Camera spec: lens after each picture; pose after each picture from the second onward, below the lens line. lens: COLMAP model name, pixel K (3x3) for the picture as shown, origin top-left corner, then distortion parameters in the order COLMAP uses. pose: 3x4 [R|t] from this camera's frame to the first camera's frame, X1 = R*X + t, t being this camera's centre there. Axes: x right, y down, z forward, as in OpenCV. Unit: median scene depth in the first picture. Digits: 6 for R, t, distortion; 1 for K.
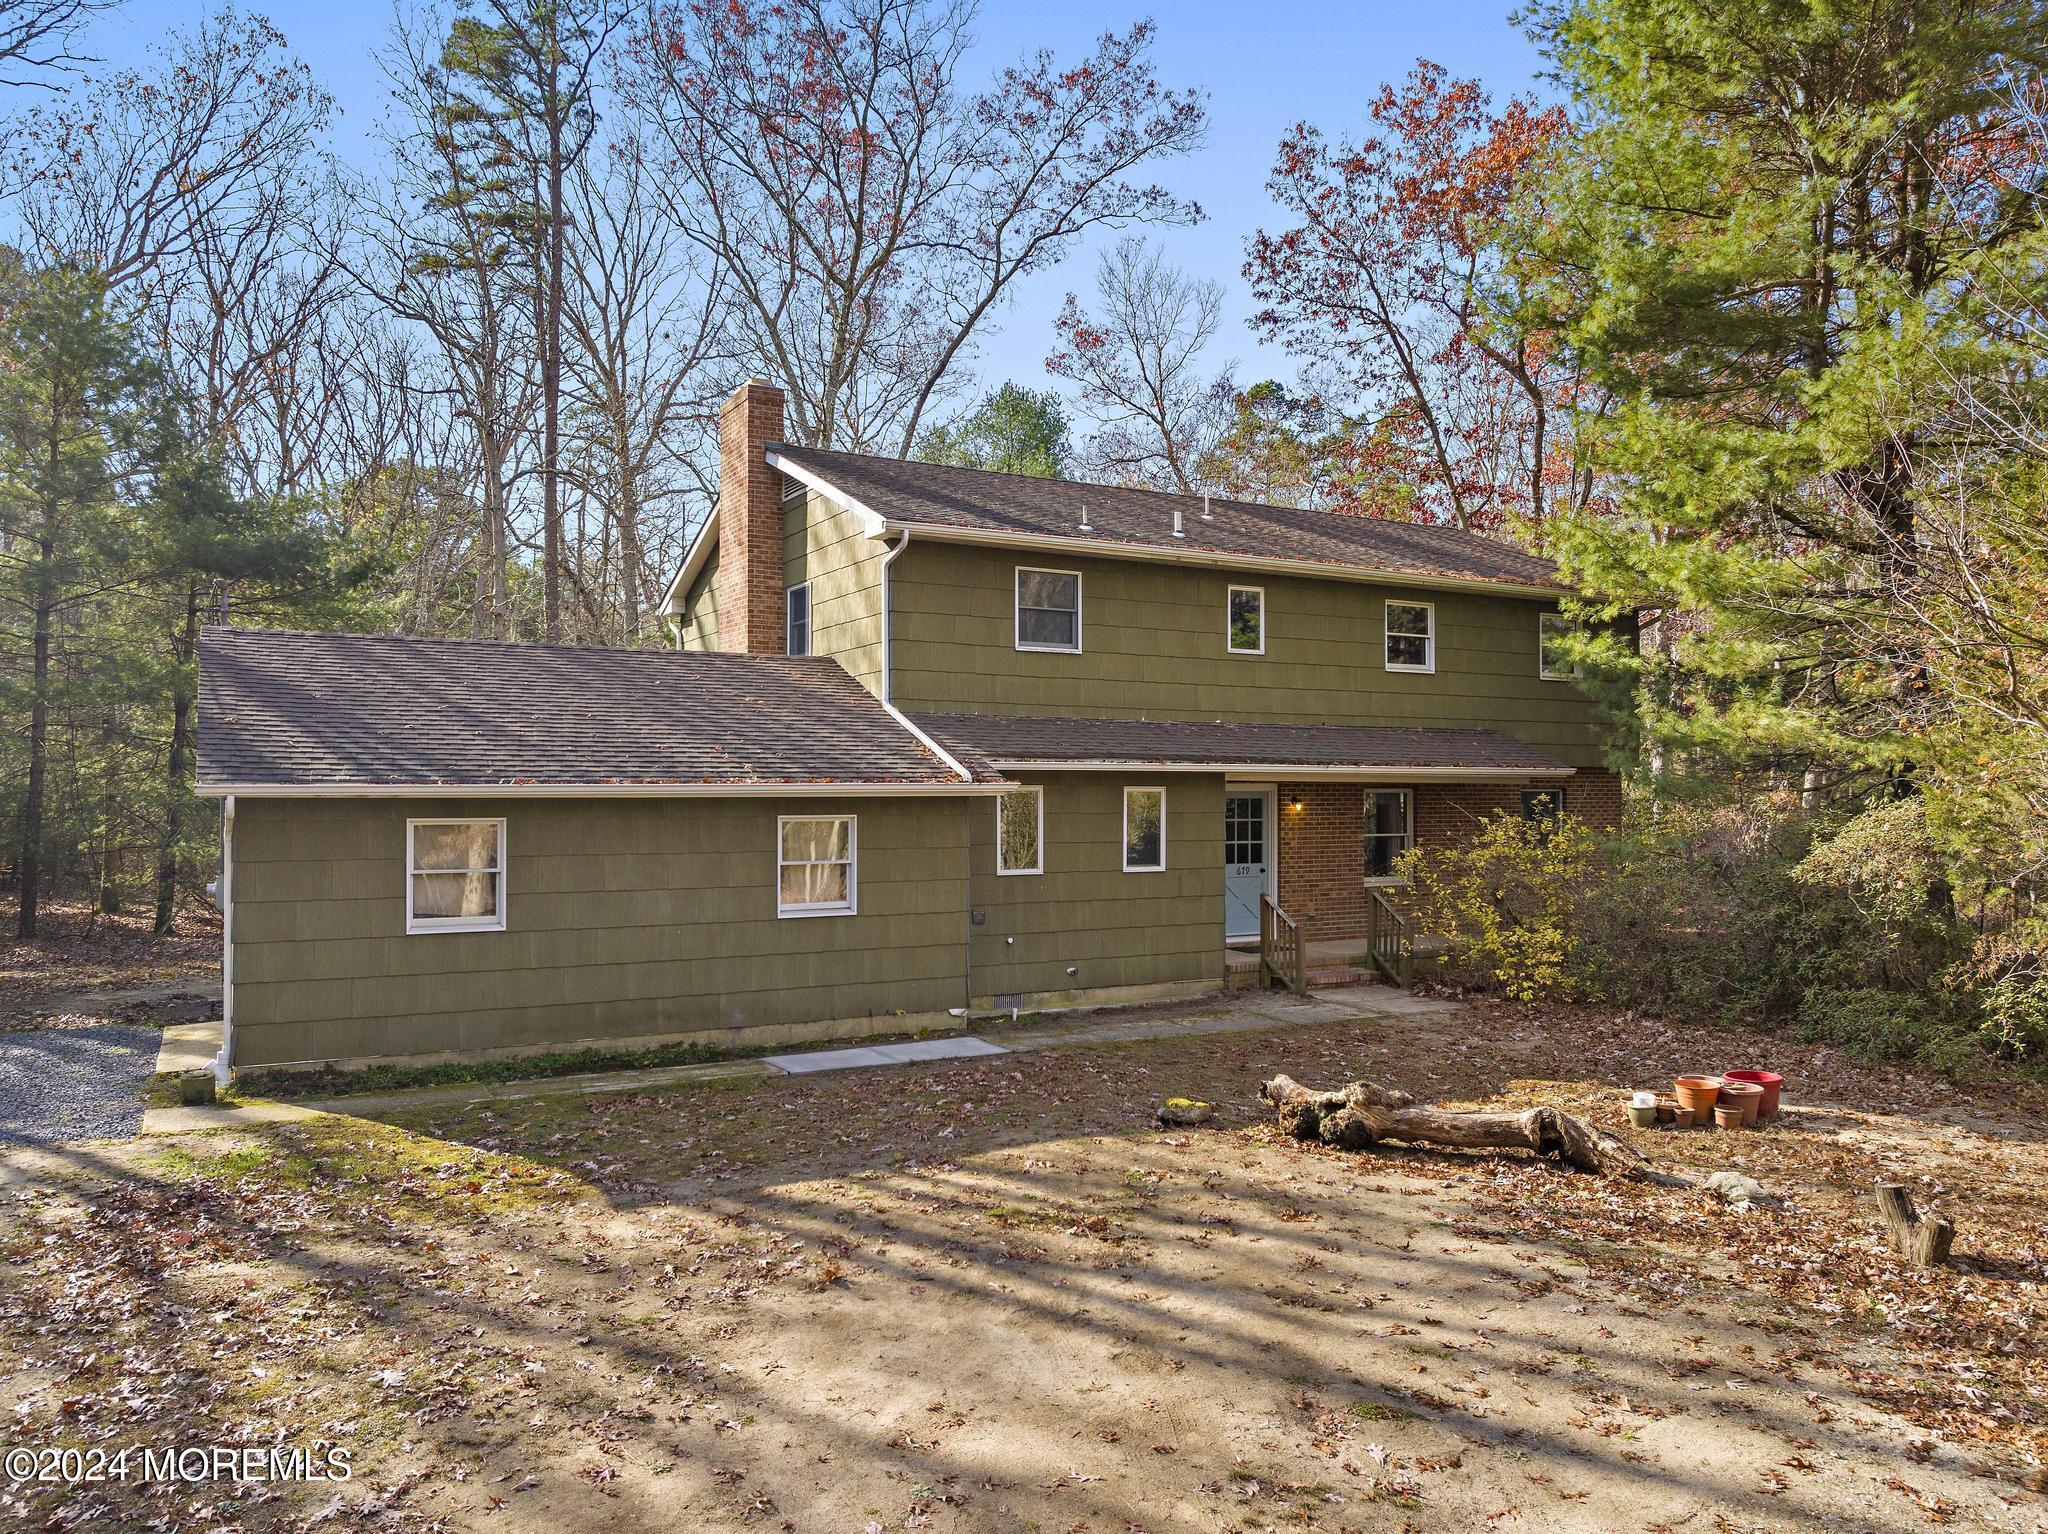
lens RADIAL K [[1449.4, 0, 1017.6], [0, 1449.4, 755.0], [0, 0, 1]] dist [-0.056361, 0.025330]
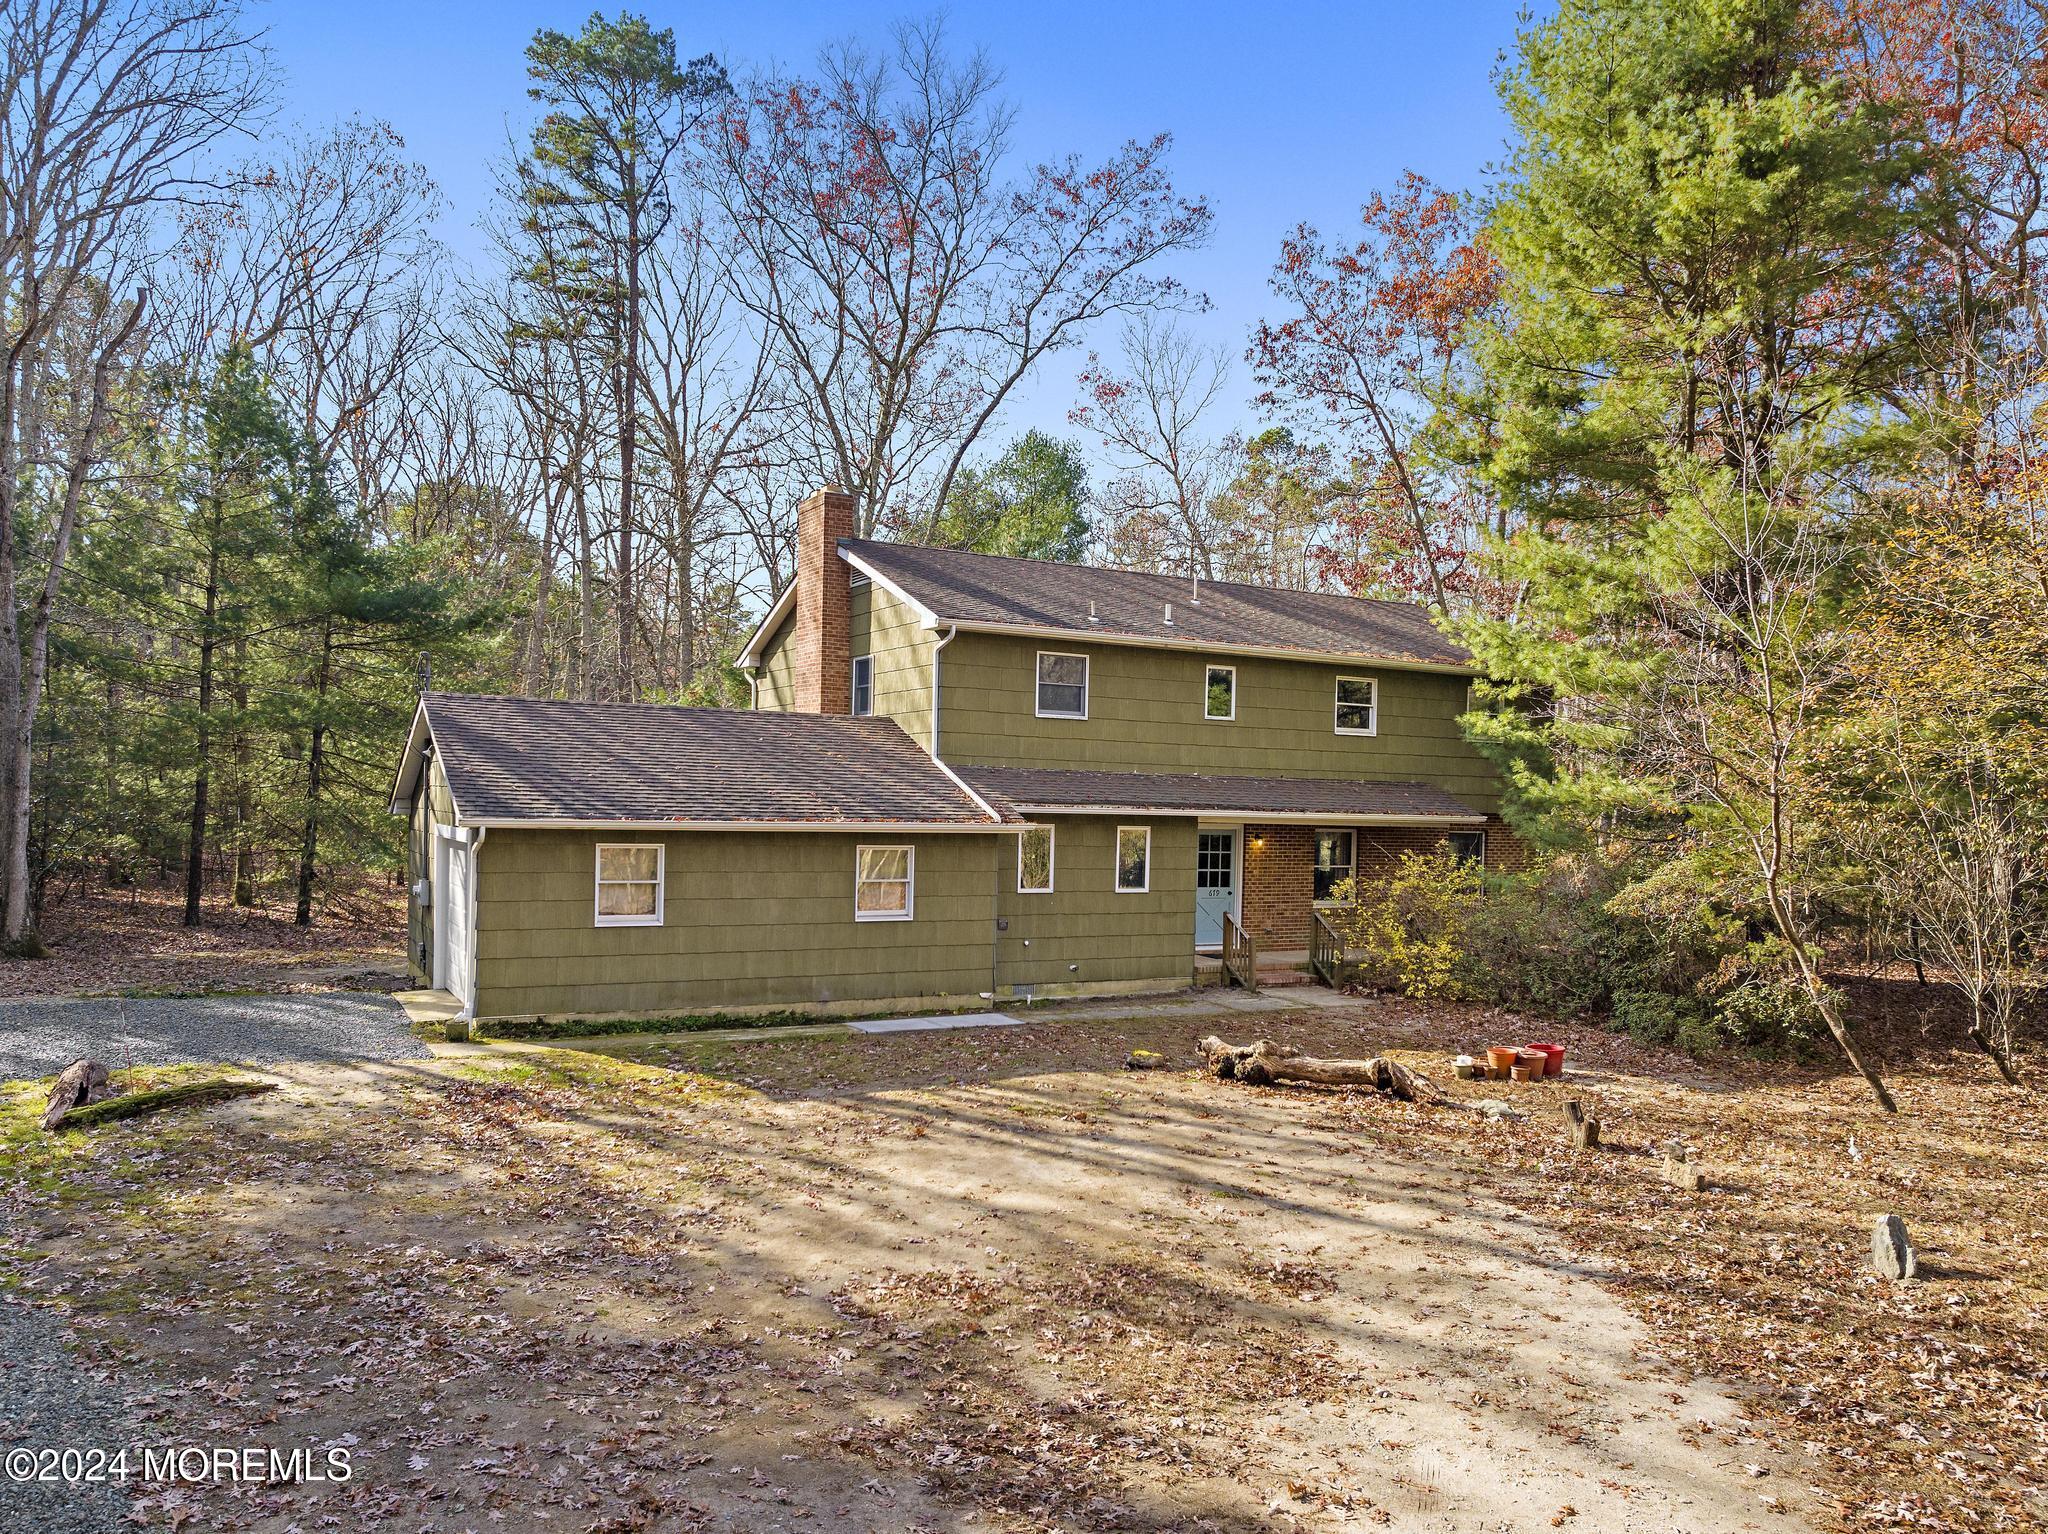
lens RADIAL K [[1449.4, 0, 1029.4], [0, 1449.4, 782.4], [0, 0, 1]] dist [-0.056361, 0.025330]
pose [[0.999735, 0.022921, -0.002352, -0.002620], [-0.022896, 0.999688, 0.009976, -0.027611], [0.002580, -0.009920, 0.999947, -0.282441]]
